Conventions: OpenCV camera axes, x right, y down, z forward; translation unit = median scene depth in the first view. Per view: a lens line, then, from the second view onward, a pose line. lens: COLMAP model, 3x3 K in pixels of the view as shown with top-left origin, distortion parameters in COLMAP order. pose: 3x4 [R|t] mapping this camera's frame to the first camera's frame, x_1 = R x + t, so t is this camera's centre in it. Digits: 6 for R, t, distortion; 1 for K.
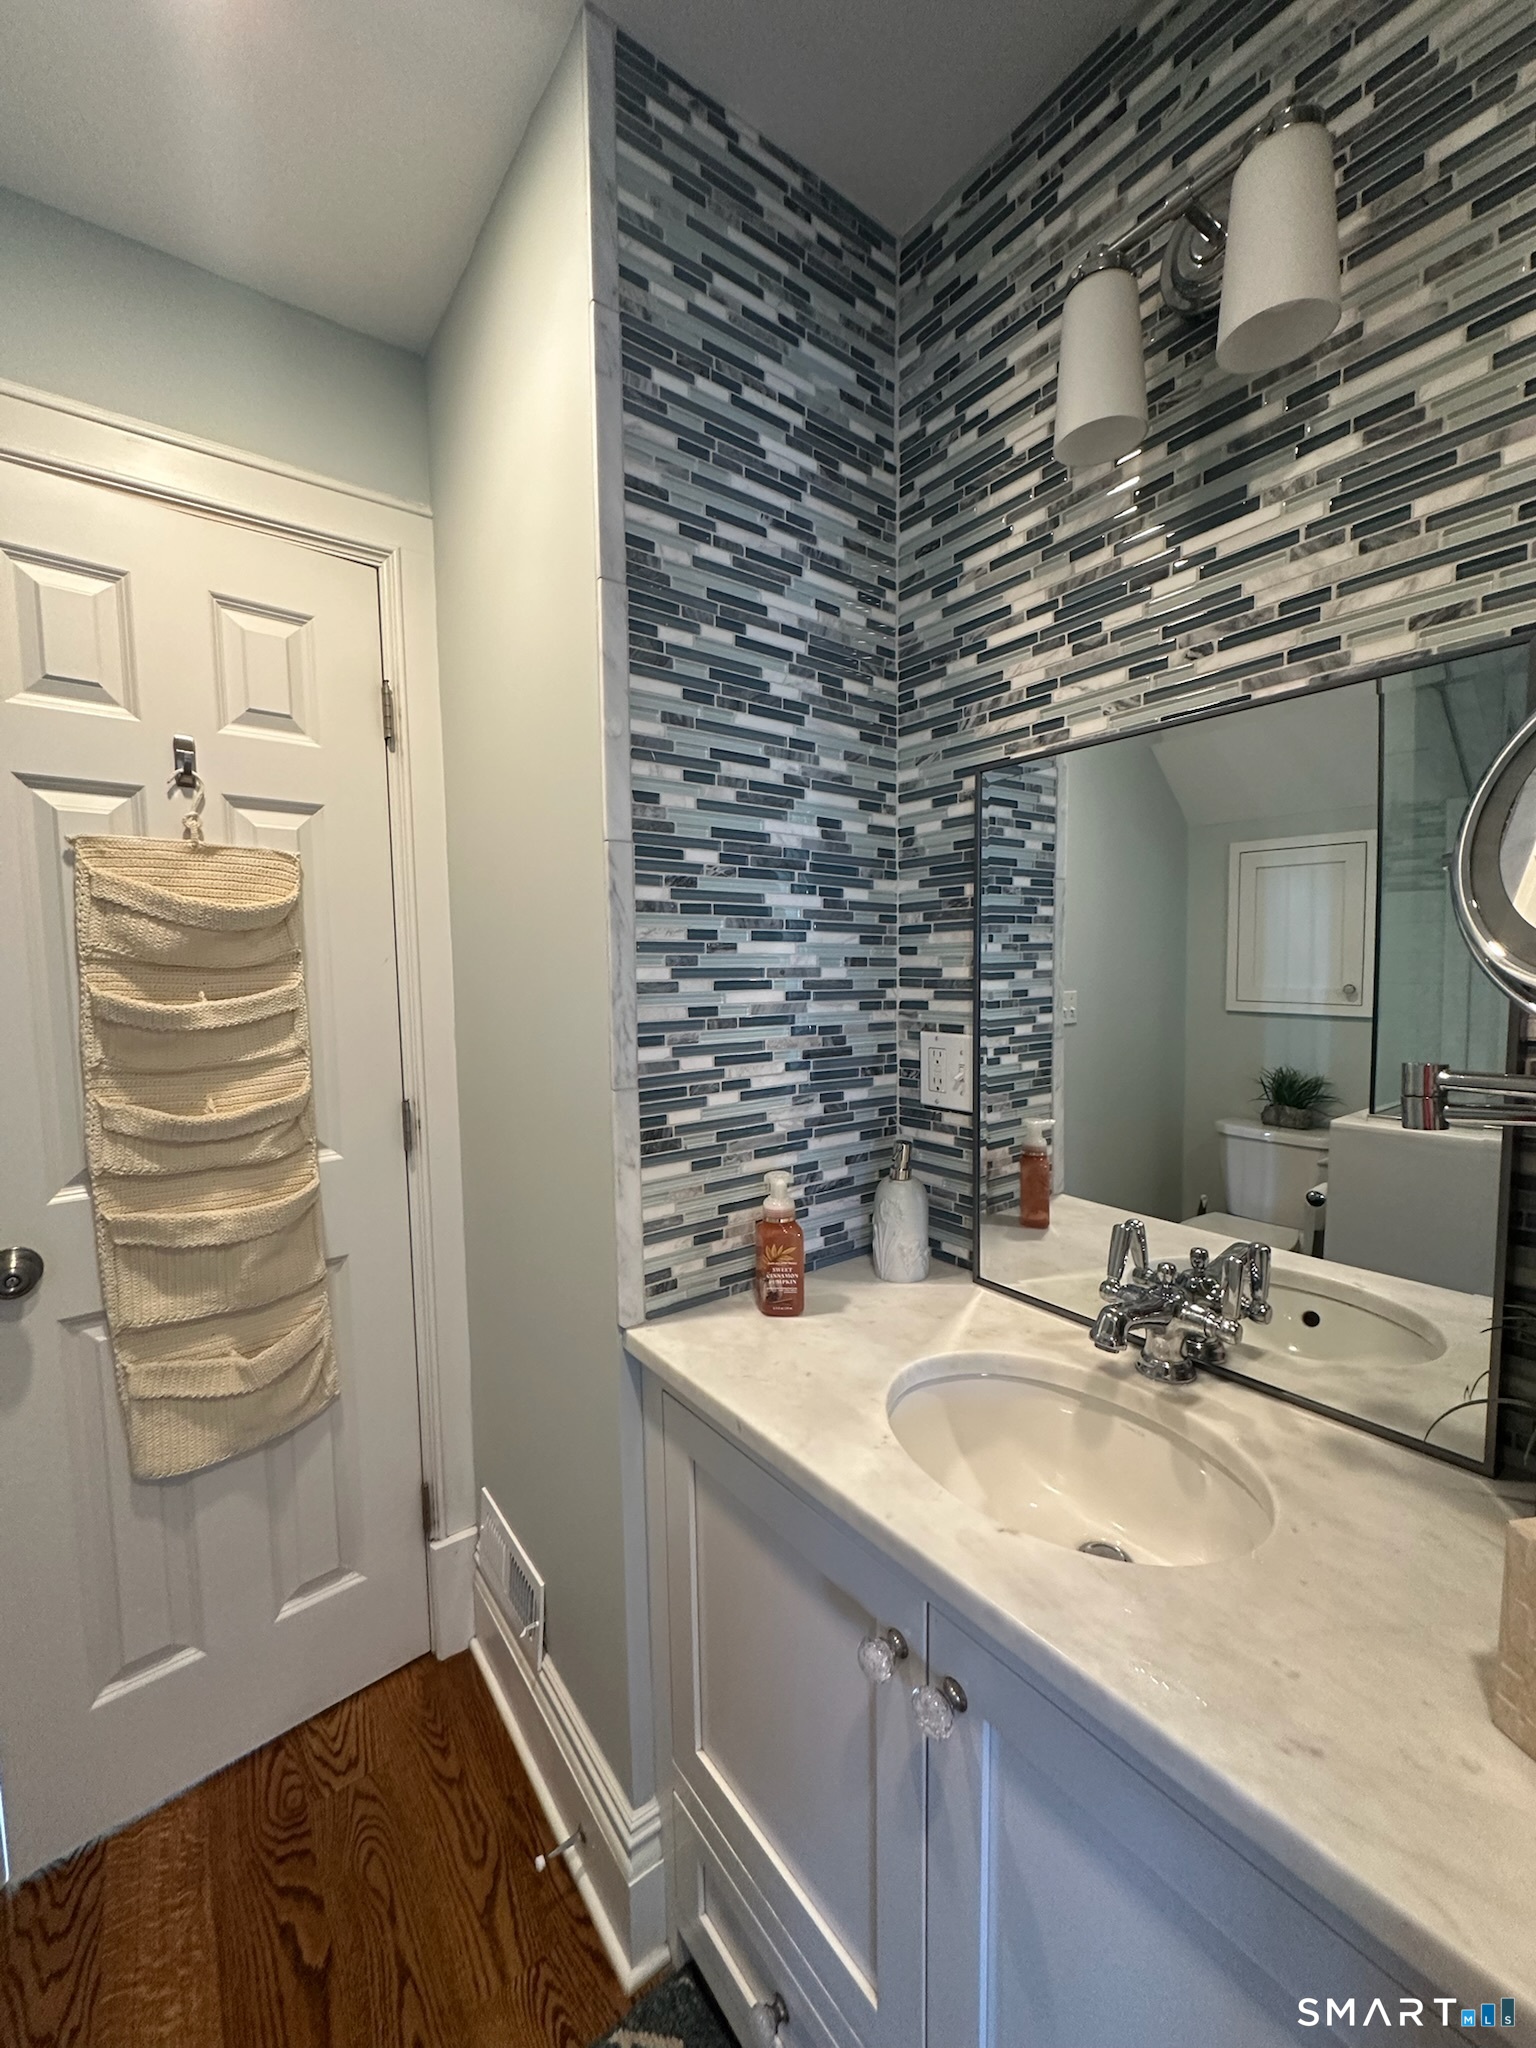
lens RADIAL K [[825.4, 0, 769.1], [0, 825.4, 1037.1], [0, 0, 1]] dist [0.007719, -0.000254]
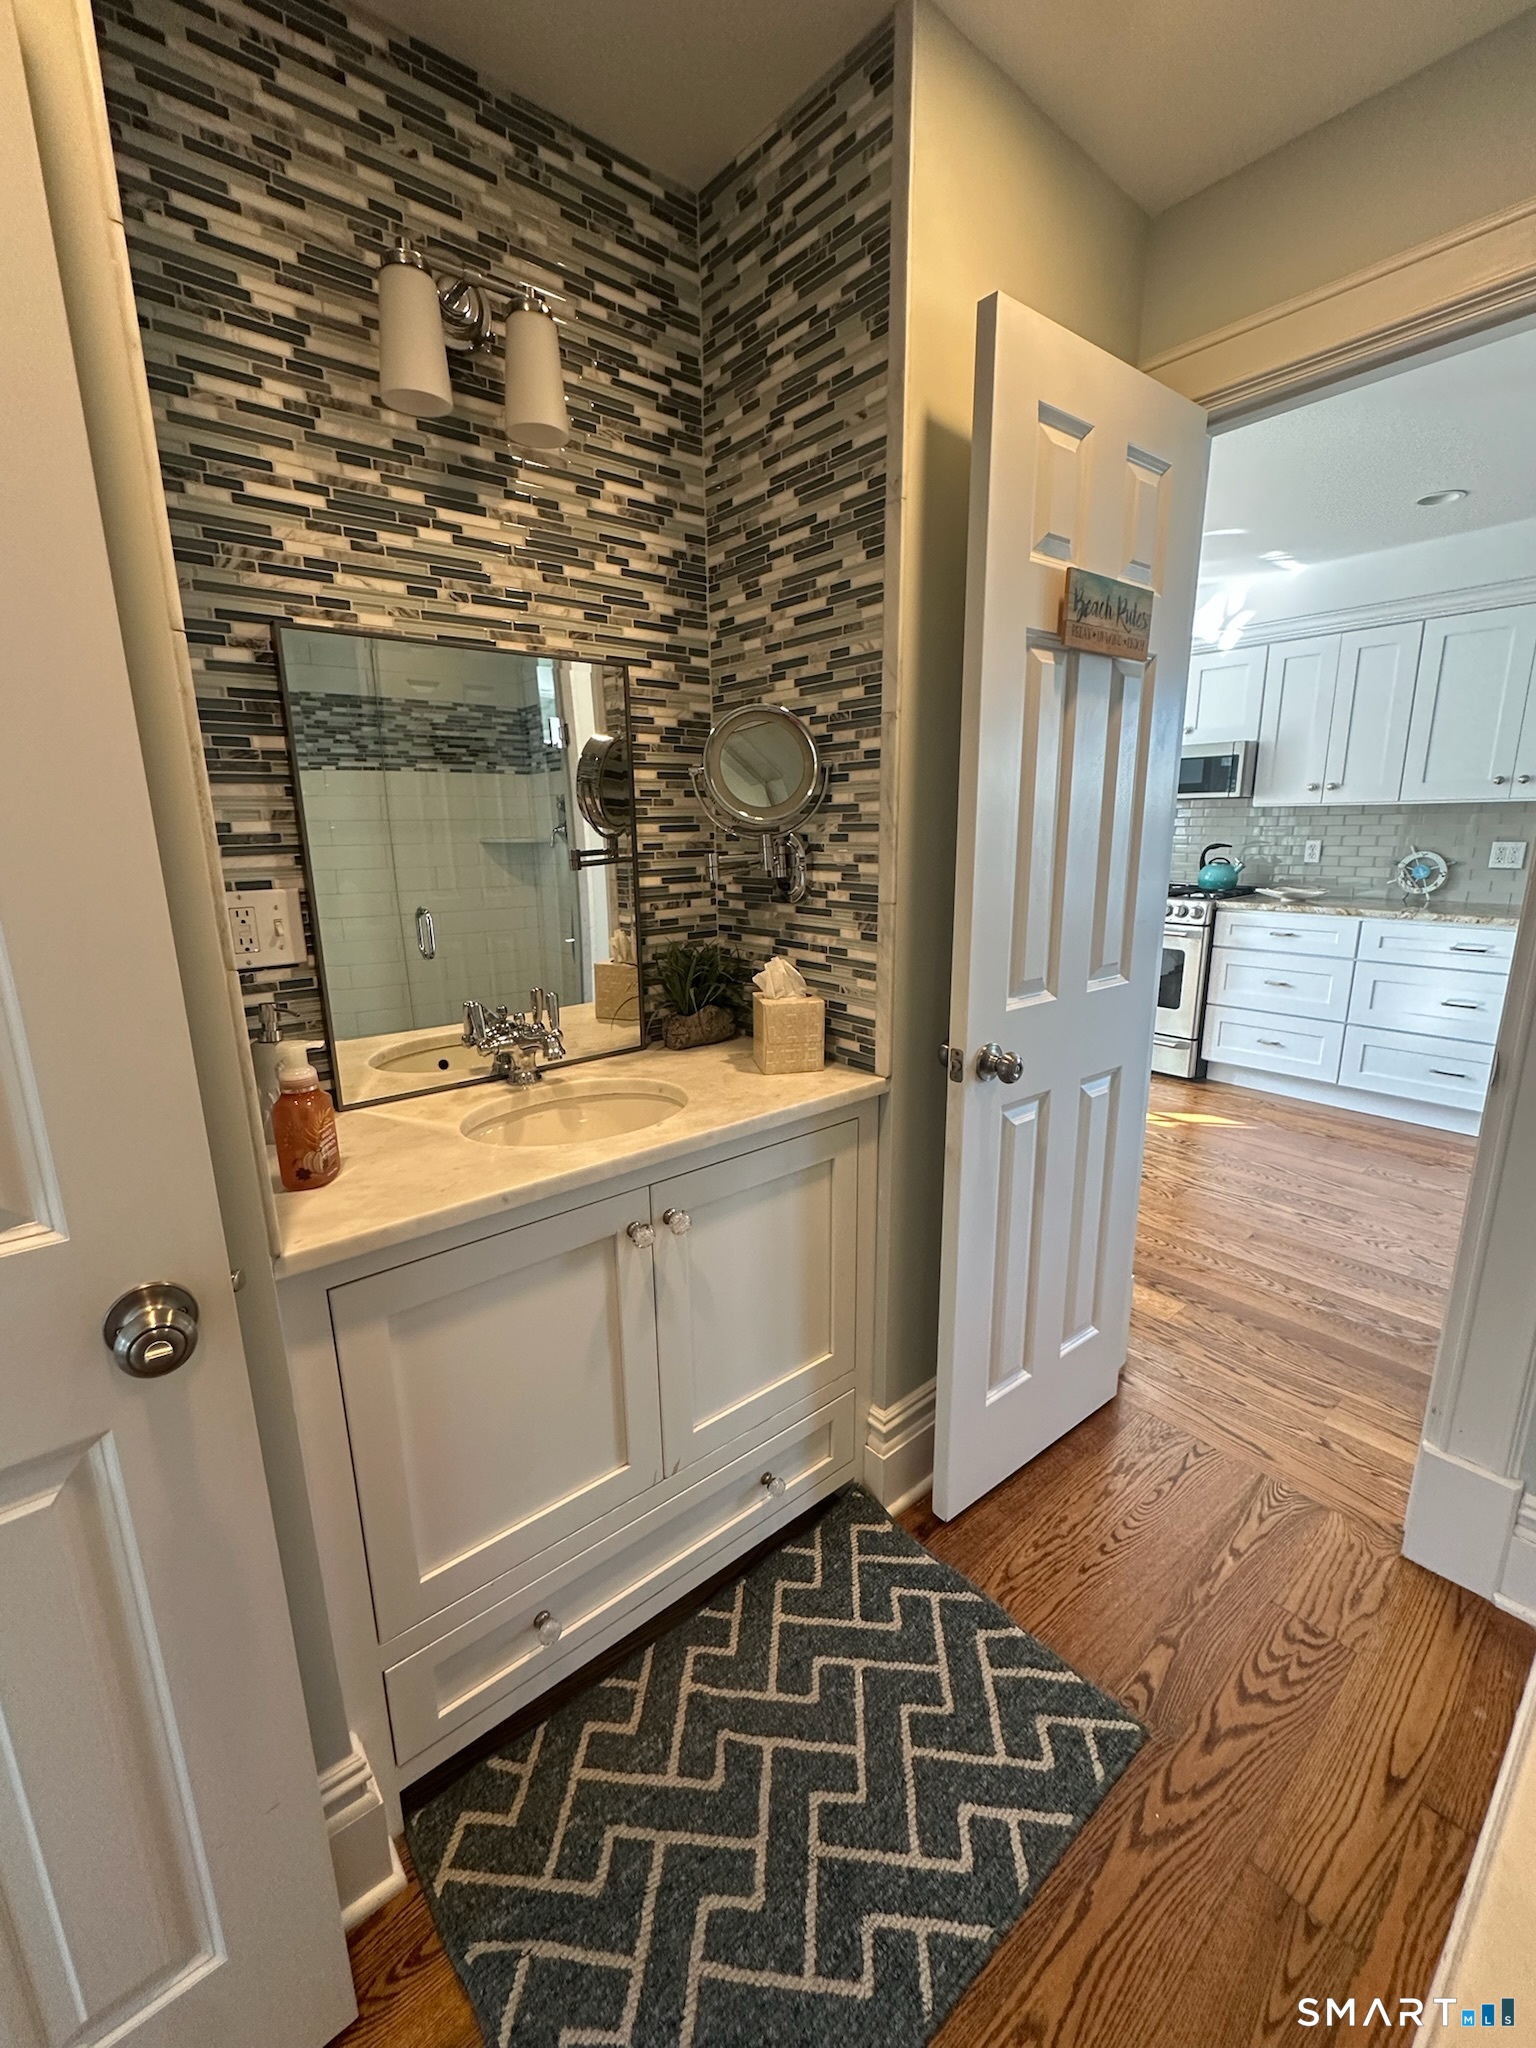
lens RADIAL K [[820.7, 0, 768.0], [0, 820.7, 1024.0], [0, 0, 1]] dist [-0.001861, 0.000230]
pose [[-0.040789, -0.237589, 0.970509, -0.993796], [0.093234, 0.966174, 0.240446, -0.035490], [-0.994808, 0.100292, -0.017258, 0.521523]]
